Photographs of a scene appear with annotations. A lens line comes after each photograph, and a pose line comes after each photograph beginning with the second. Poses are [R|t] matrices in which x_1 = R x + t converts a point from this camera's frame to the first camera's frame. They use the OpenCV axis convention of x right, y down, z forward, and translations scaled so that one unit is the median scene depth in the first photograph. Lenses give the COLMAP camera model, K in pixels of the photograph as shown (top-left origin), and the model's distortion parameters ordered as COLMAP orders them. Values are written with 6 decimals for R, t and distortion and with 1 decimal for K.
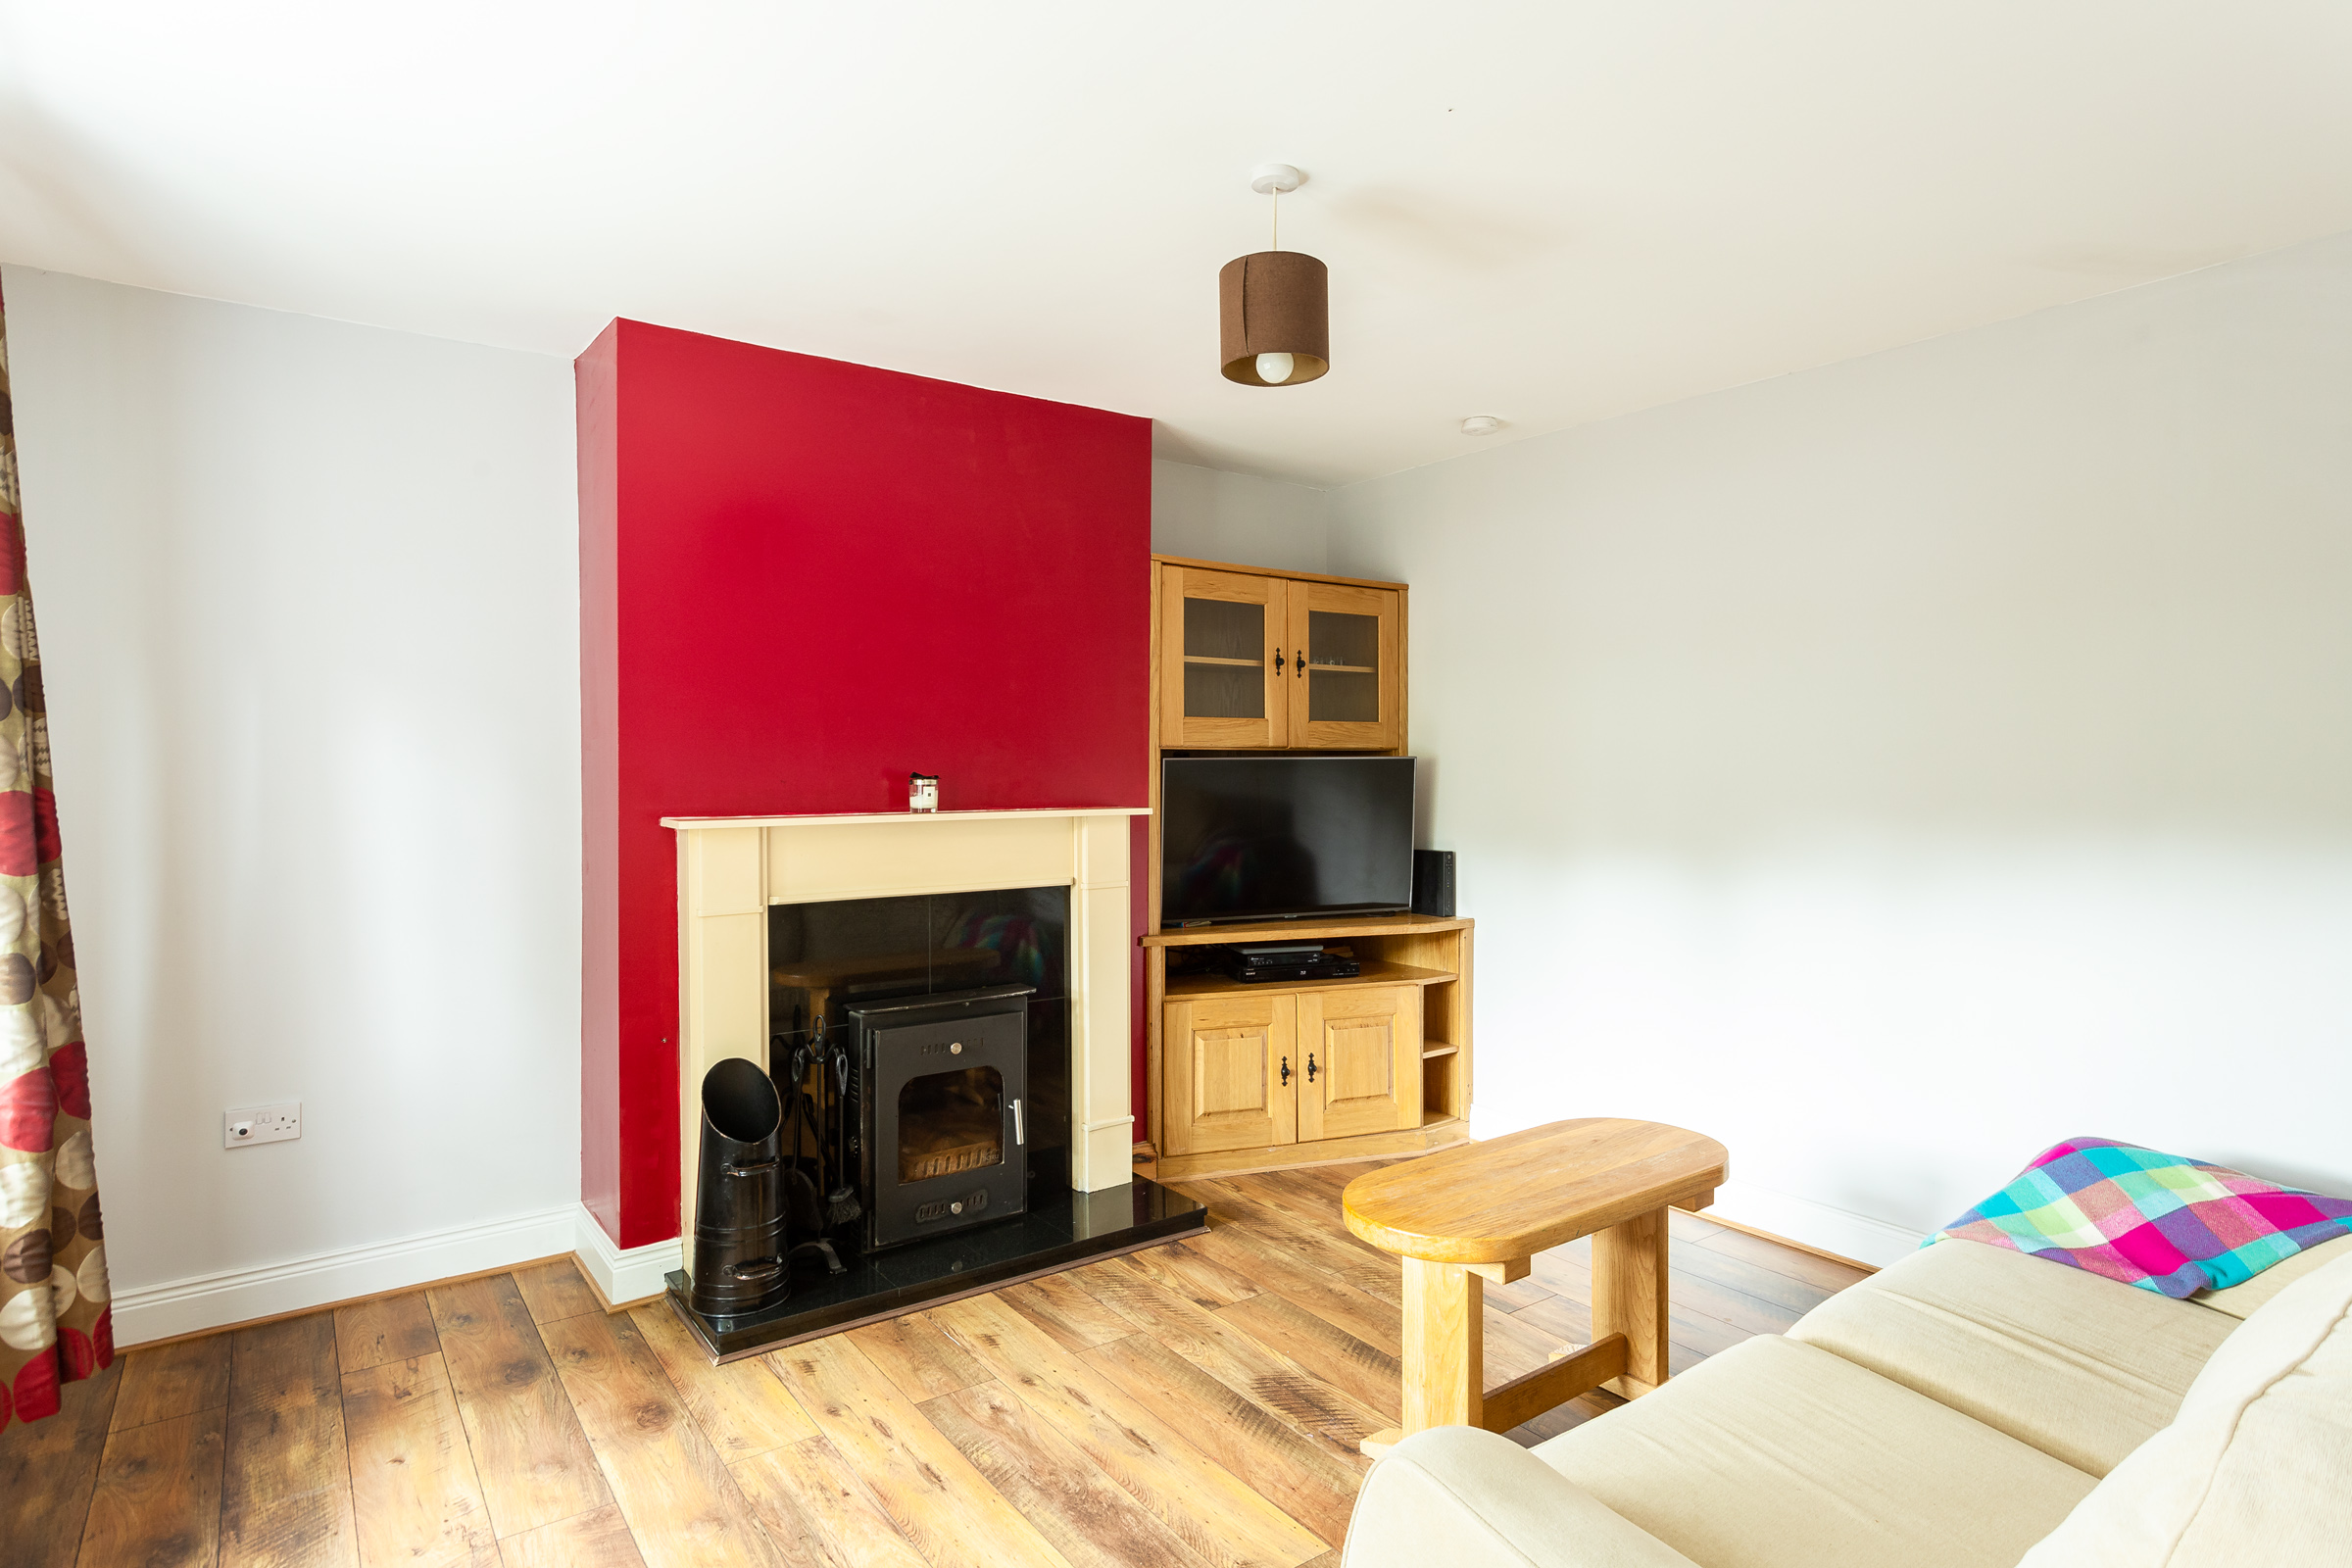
lens RADIAL K [[1248.8, 0, 1180.4], [0, 1248.8, 764.8], [0, 0, 1]] dist [0.001997, 0.000124]
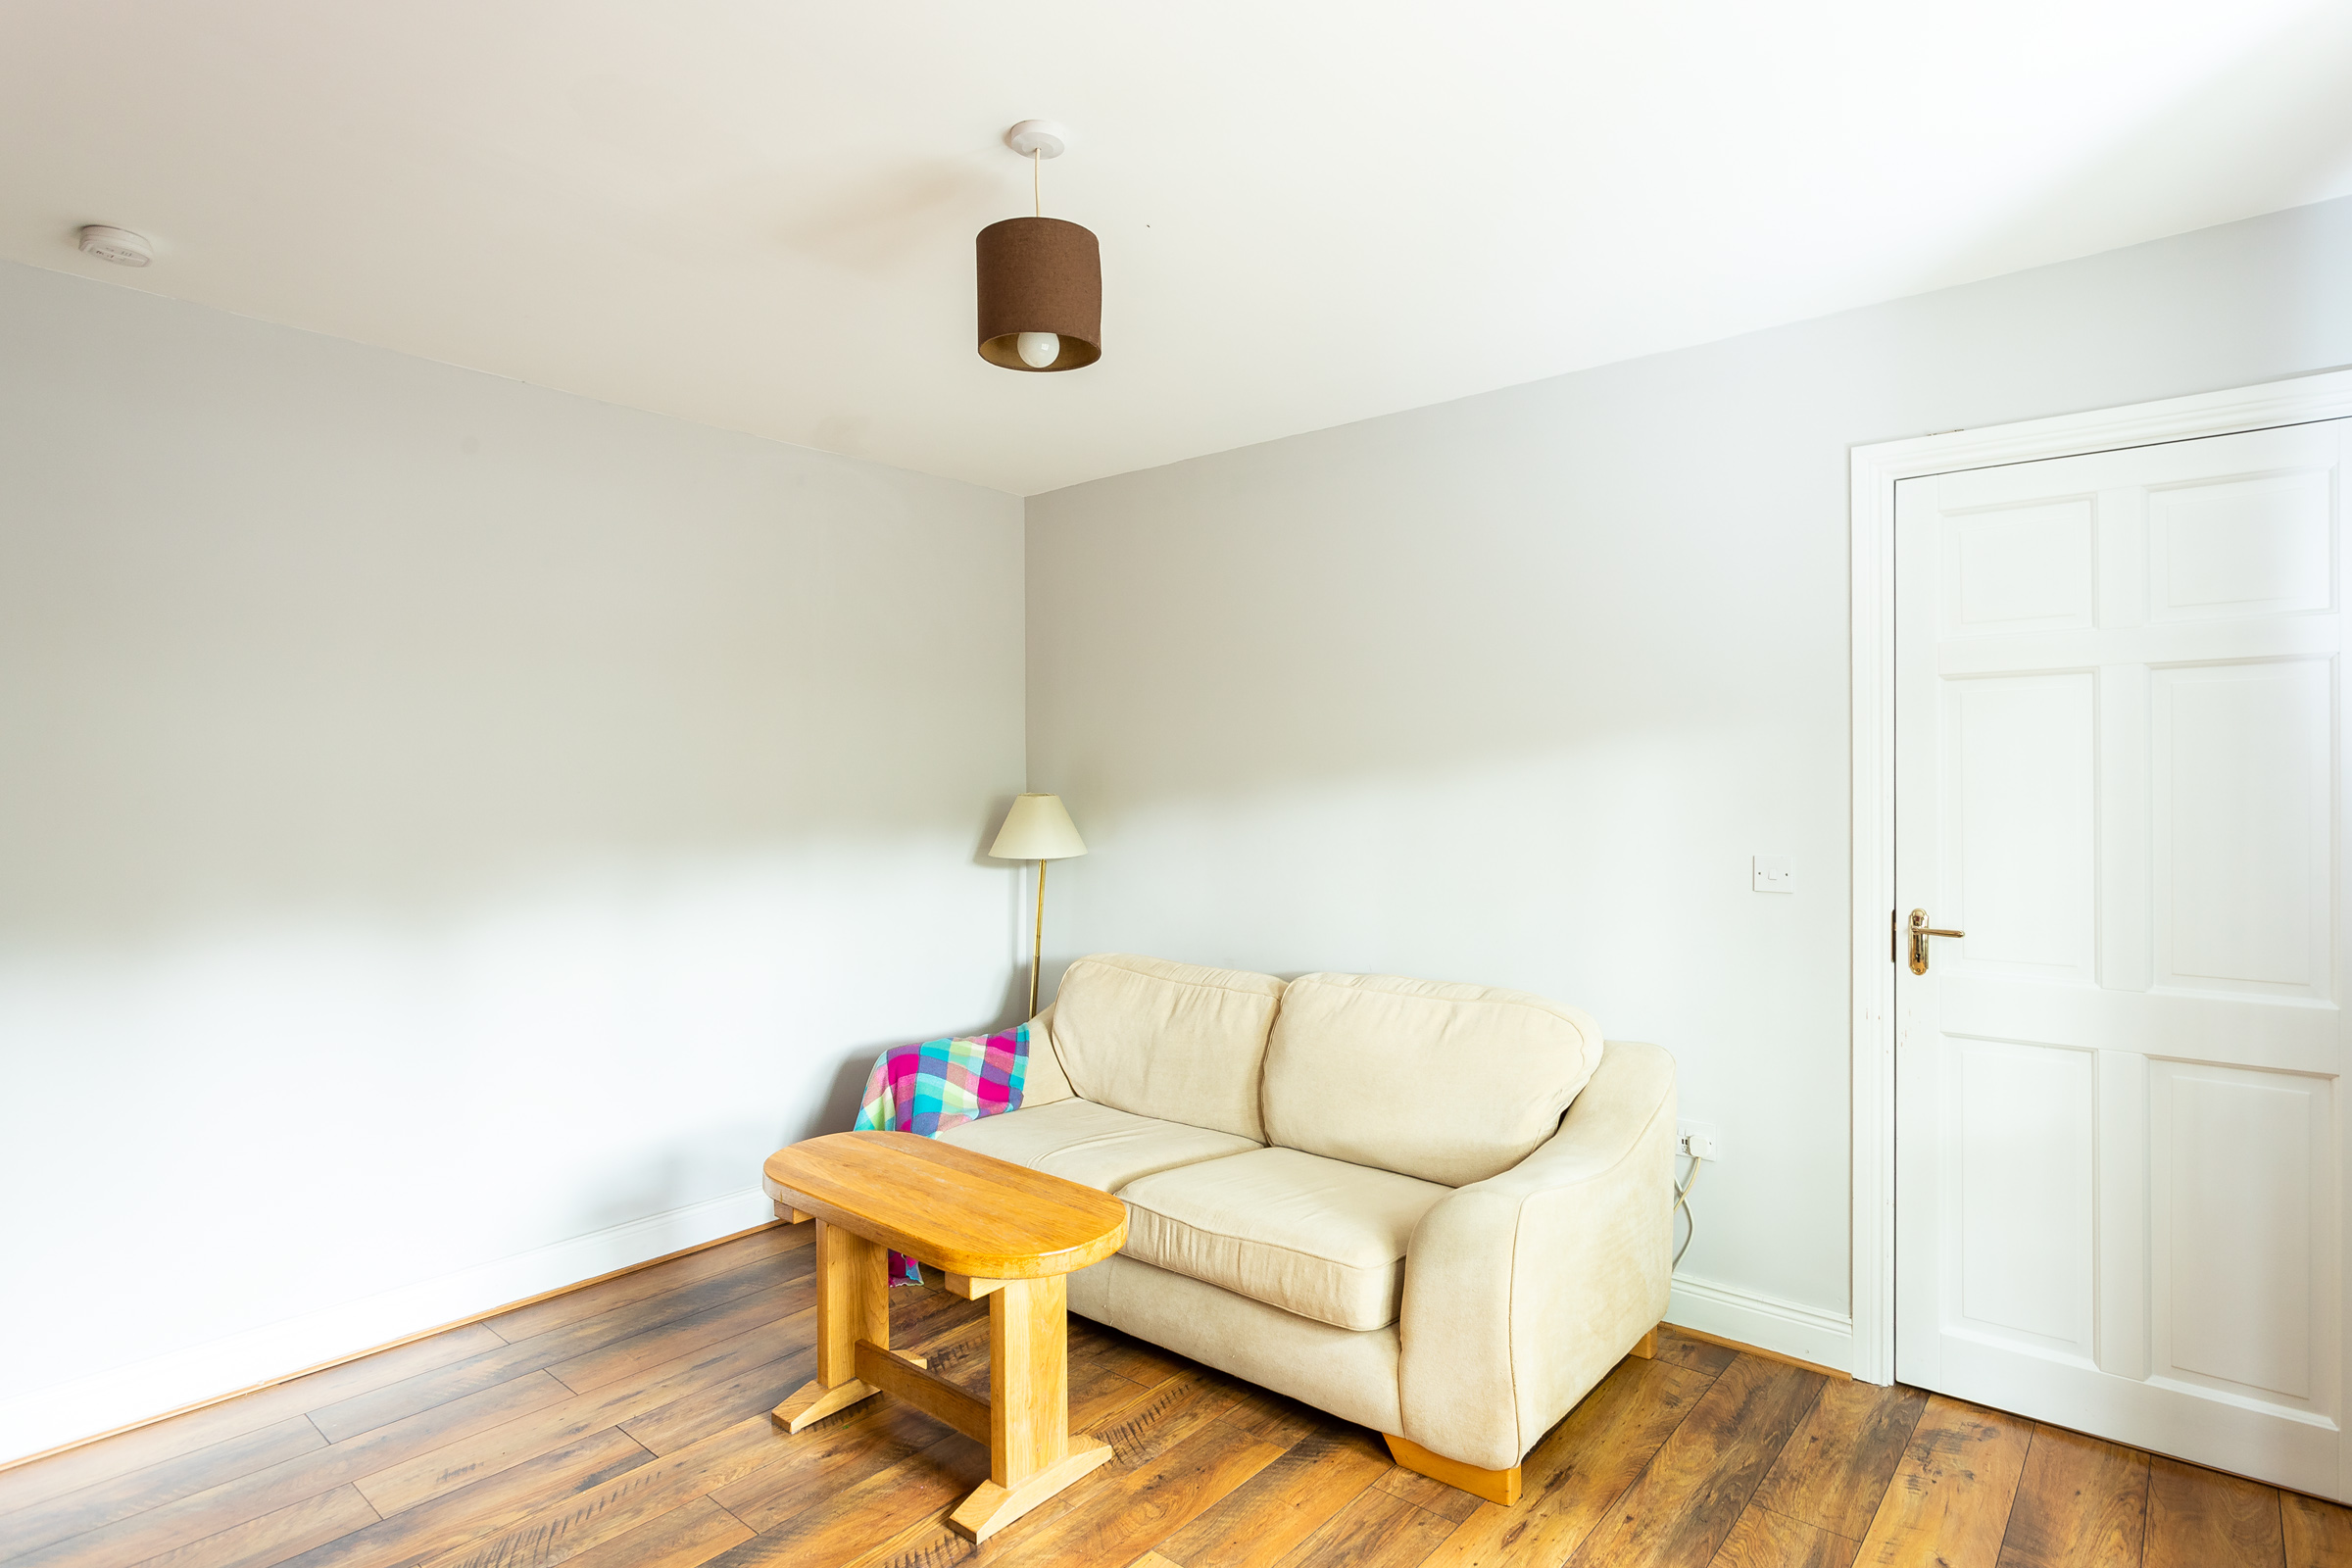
lens RADIAL K [[1255.7, 0, 1178.8], [0, 1255.7, 793.8], [0, 0, 1]] dist [-0.000960, -0.000082]
pose [[-0.245937, -0.010421, 0.969230, -0.793539], [0.008909, 0.999876, 0.013011, -0.011106], [-0.969245, 0.011835, -0.245813, 1.097962]]
